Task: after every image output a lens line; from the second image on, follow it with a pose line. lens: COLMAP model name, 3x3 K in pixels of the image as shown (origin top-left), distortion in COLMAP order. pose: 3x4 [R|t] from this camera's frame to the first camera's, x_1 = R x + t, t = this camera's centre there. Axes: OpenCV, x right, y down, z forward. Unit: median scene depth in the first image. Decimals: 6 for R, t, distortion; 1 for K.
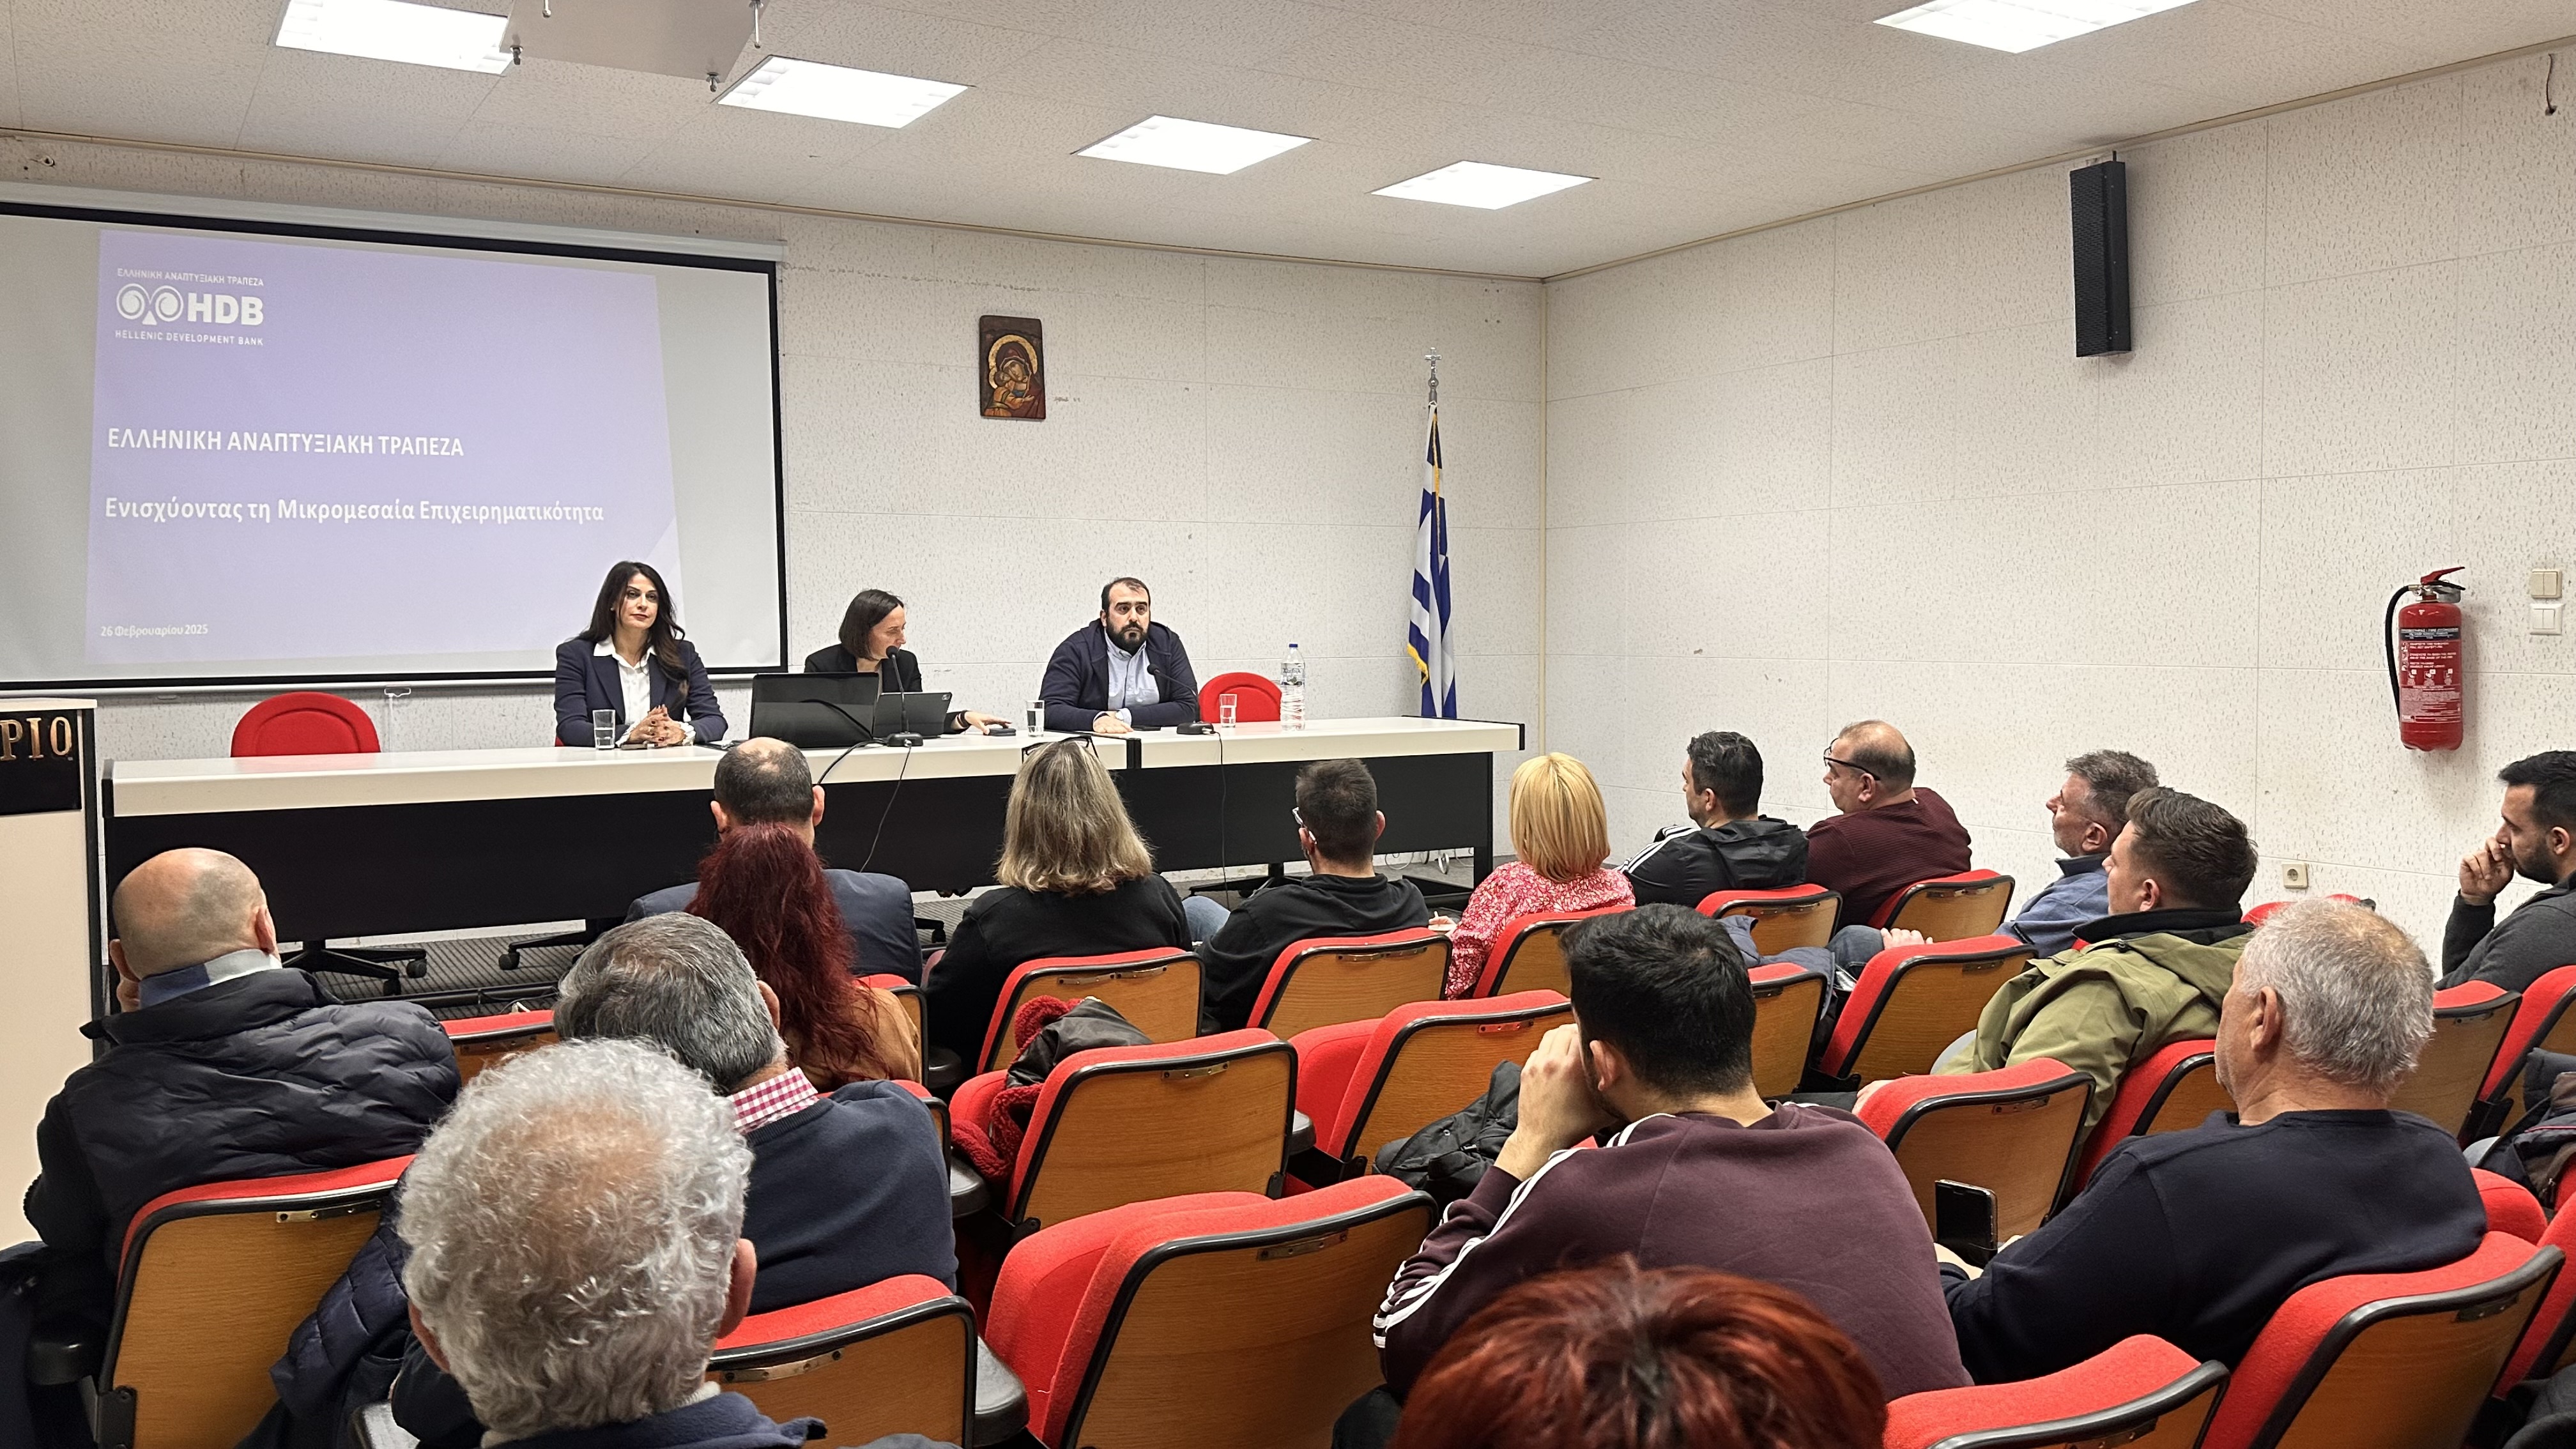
lens RADIAL K [[1967.7, 0, 1292.1], [0, 1967.7, 734.4], [0, 0, 1]] dist [0.064645, -0.078388]
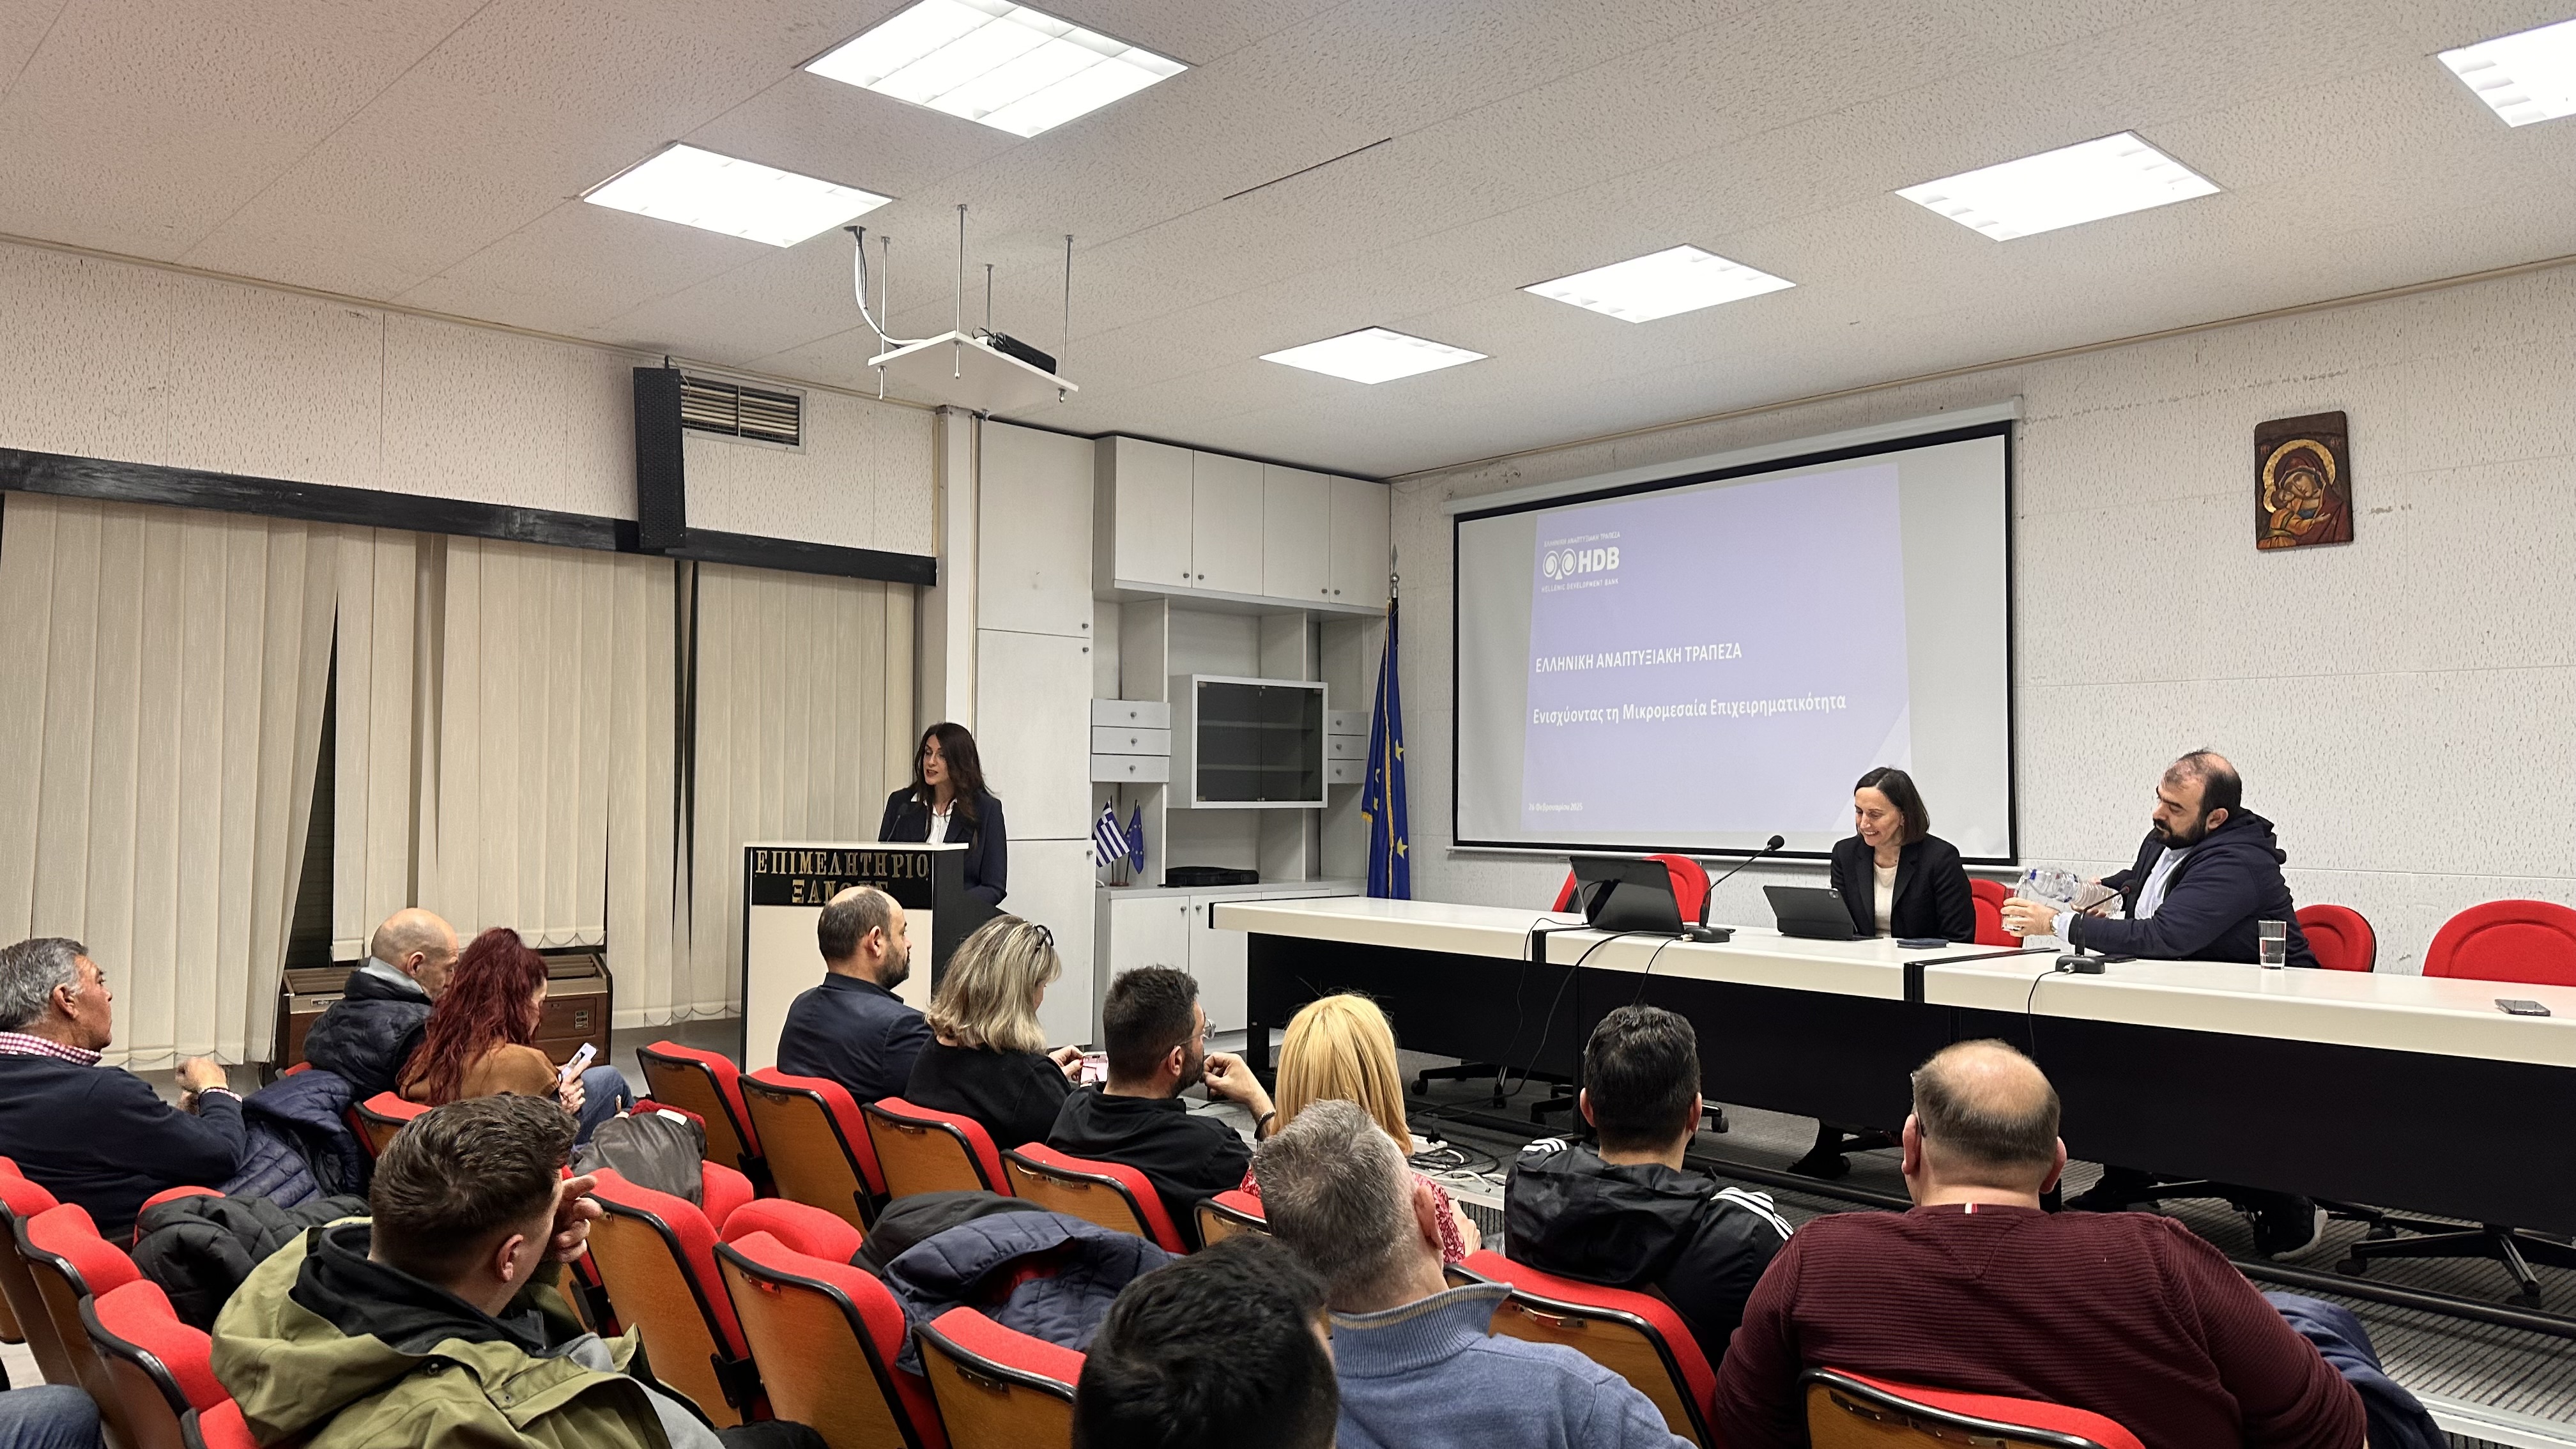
lens RADIAL K [[1818.5, 0, 1281.2], [0, 1818.5, 722.6], [0, 0, 1]] dist [0.055611, -0.041073]
pose [[0.193502, -0.030558, -0.980624, 0.529572], [-0.064662, 0.996944, -0.043826, -0.039779], [0.978967, 0.071889, 0.190935, 0.533955]]
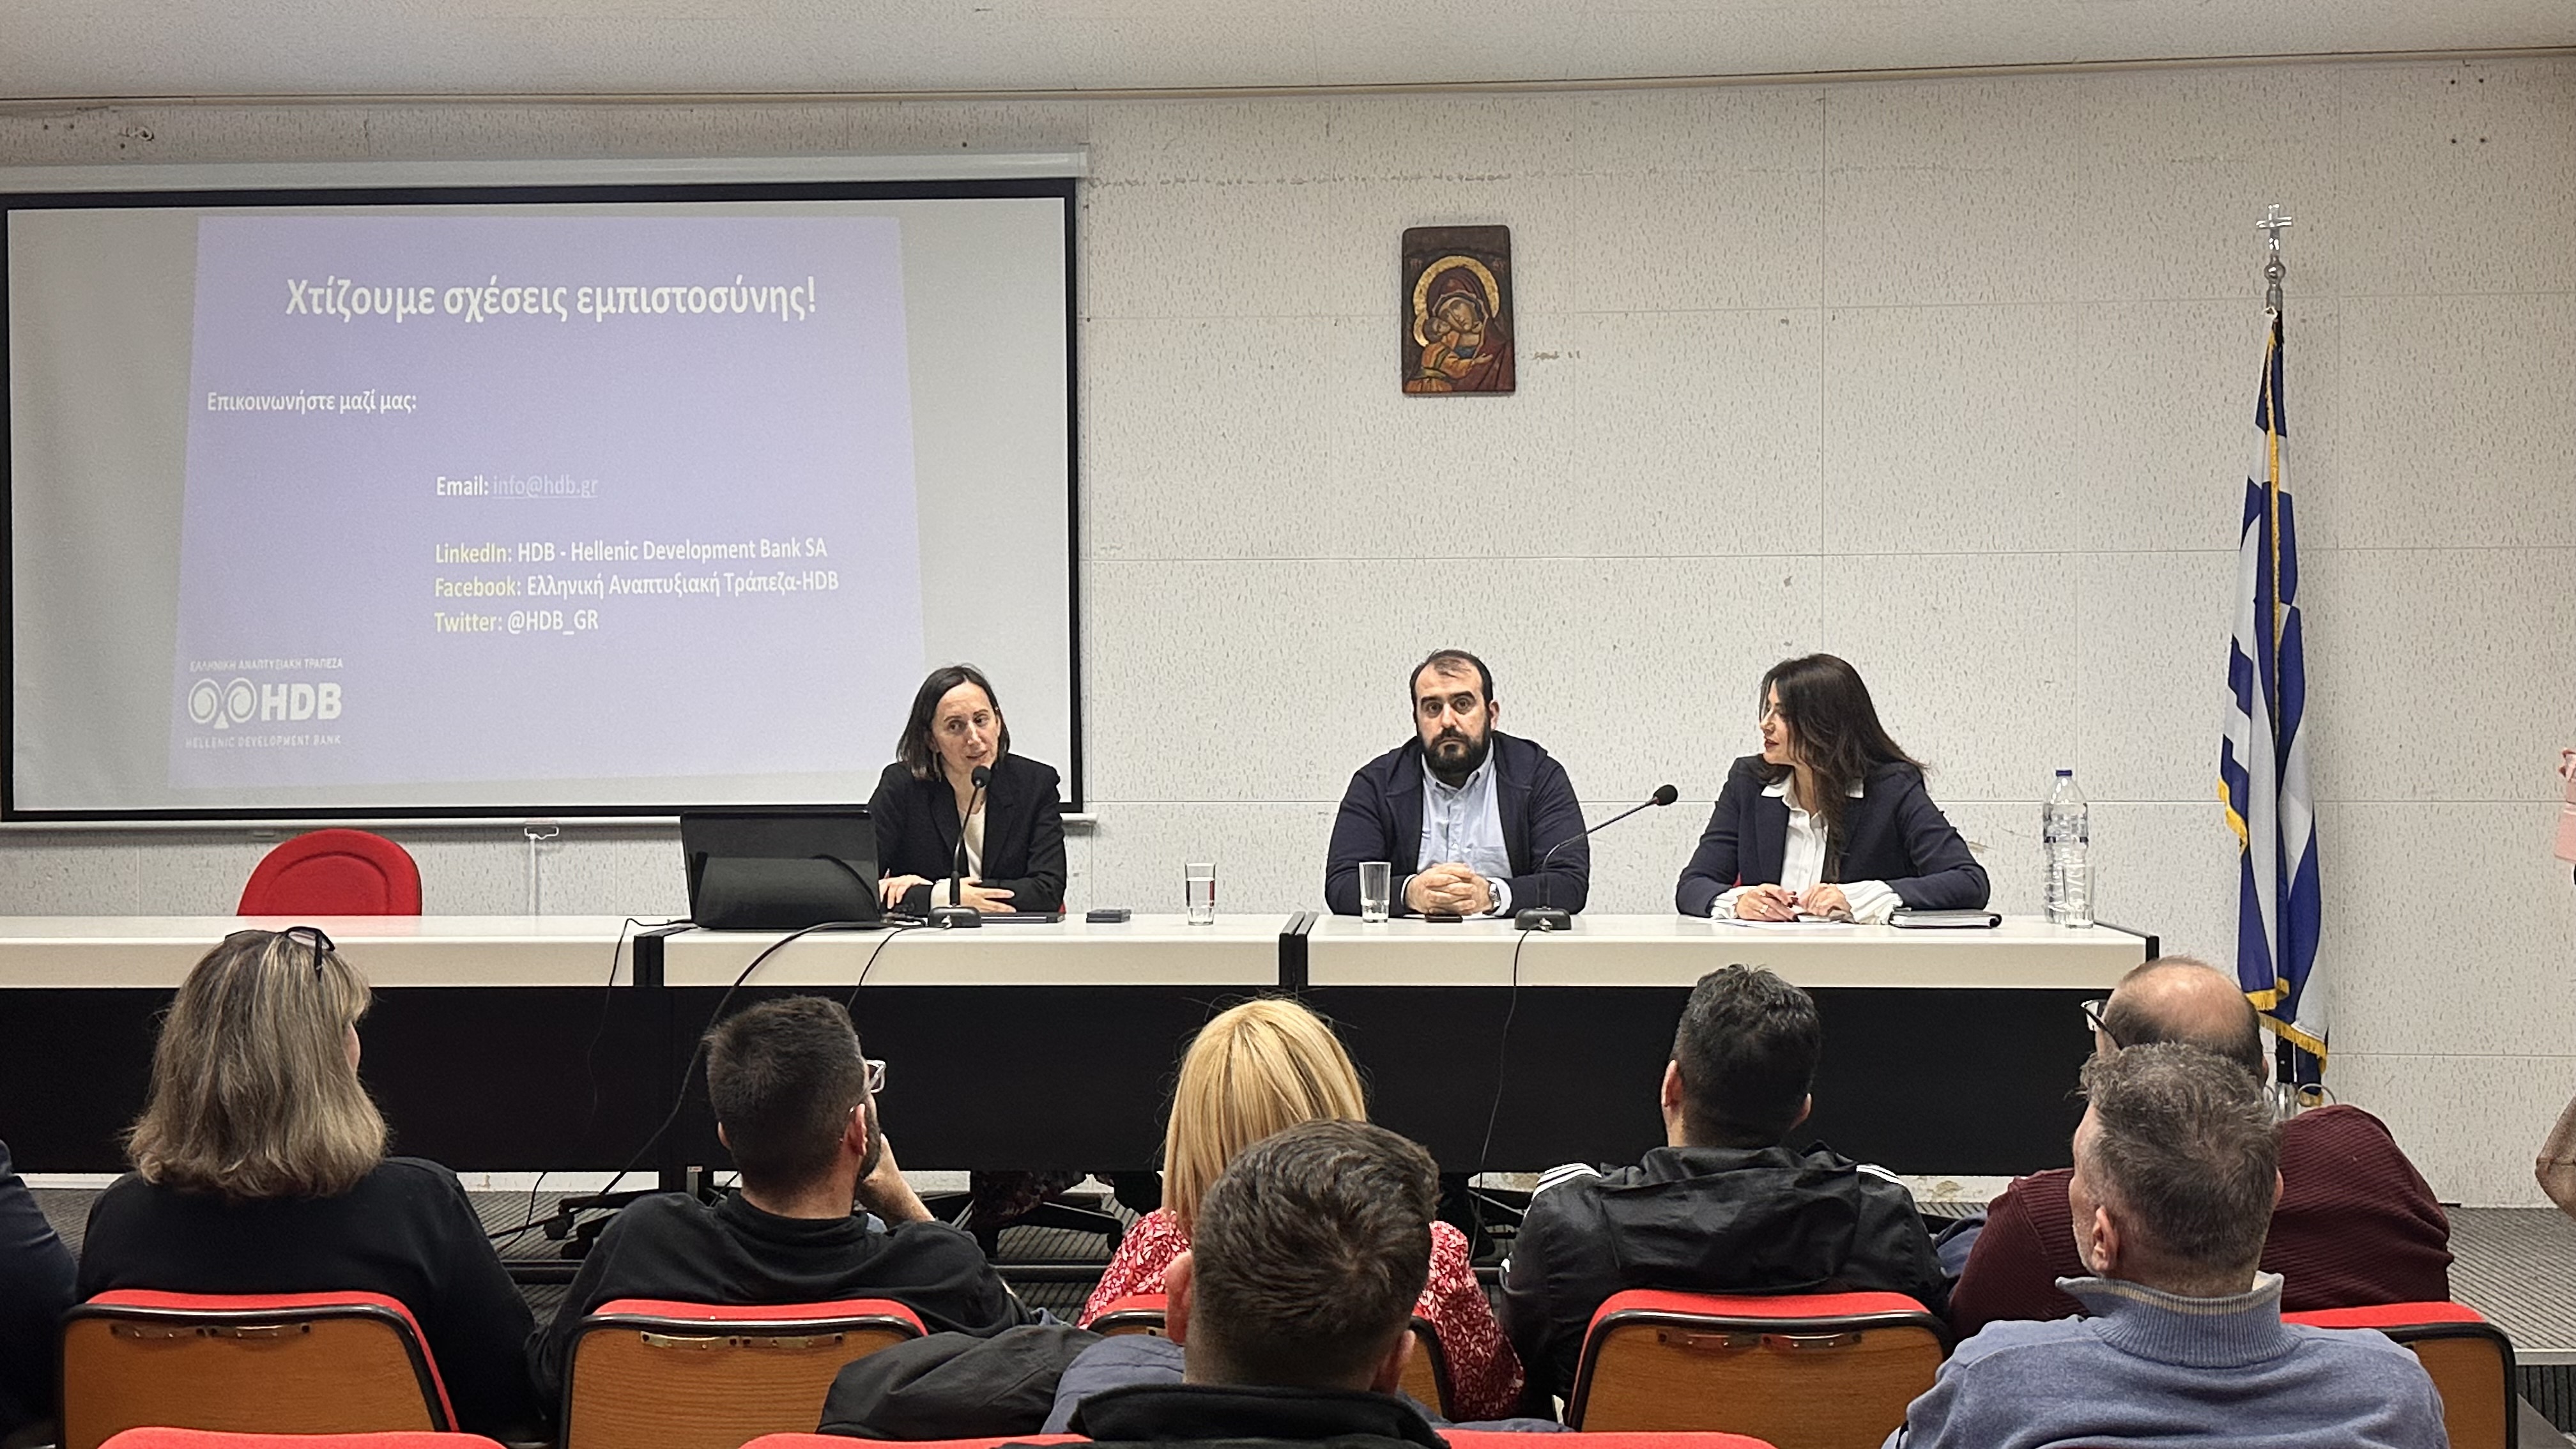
lens RADIAL K [[3164.6, 0, 1295.3], [0, 3164.6, 730.3], [0, 0, 1]] dist [0.180900, 0.000000]
pose [[0.834353, 0.000483, -0.551231, 0.387964], [-0.031096, 0.998448, -0.046193, -0.012995], [0.550353, 0.055682, 0.833073, 0.191038]]
